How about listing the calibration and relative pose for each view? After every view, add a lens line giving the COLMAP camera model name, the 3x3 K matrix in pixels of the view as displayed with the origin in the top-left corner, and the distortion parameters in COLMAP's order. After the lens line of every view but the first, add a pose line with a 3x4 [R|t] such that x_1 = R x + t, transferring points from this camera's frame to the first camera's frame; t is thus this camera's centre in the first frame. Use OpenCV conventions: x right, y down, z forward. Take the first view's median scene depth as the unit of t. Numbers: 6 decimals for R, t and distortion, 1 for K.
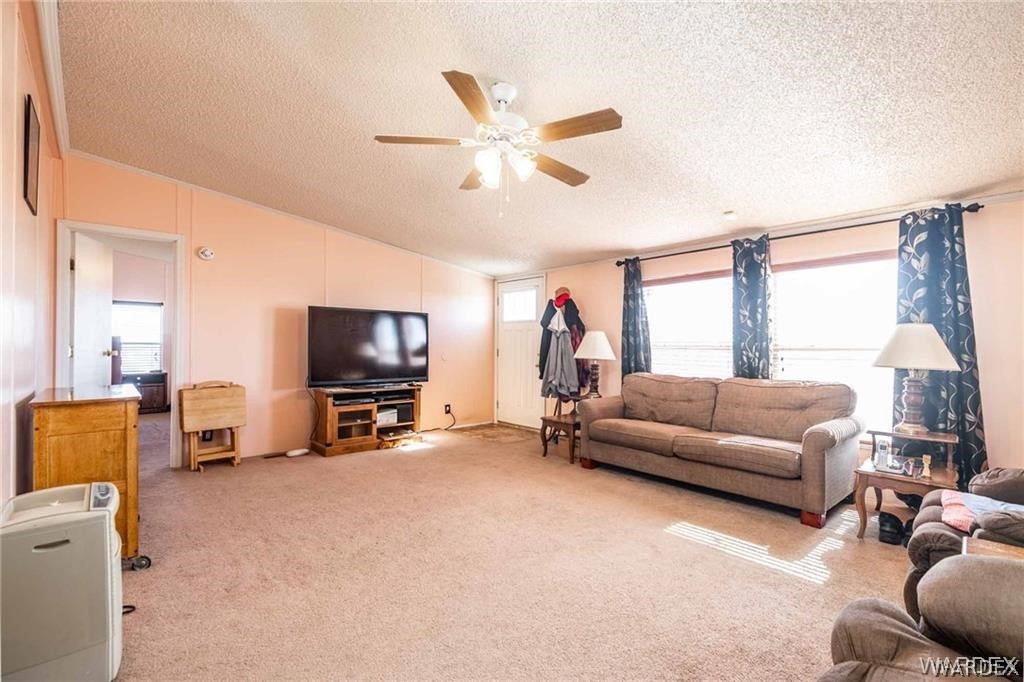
lens RADIAL K [[461.7, 0, 515.8], [0, 461.7, 341.3], [0, 0, 1]] dist [0.007481, -0.007871]
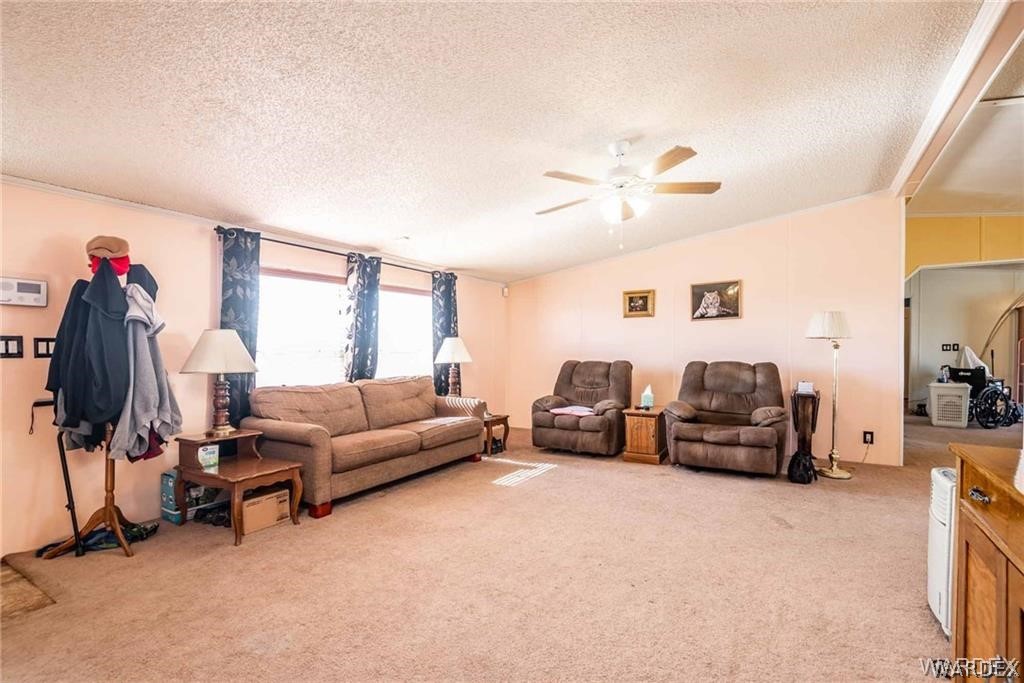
lens RADIAL K [[461.7, 0, 507.6], [0, 461.7, 361.9], [0, 0, 1]] dist [0.007481, -0.007871]
pose [[-0.283045, -0.030572, 0.958619, -0.729599], [-0.007107, 0.999531, 0.029778, 0.001022], [-0.959080, 0.001616, -0.283129, 1.054489]]
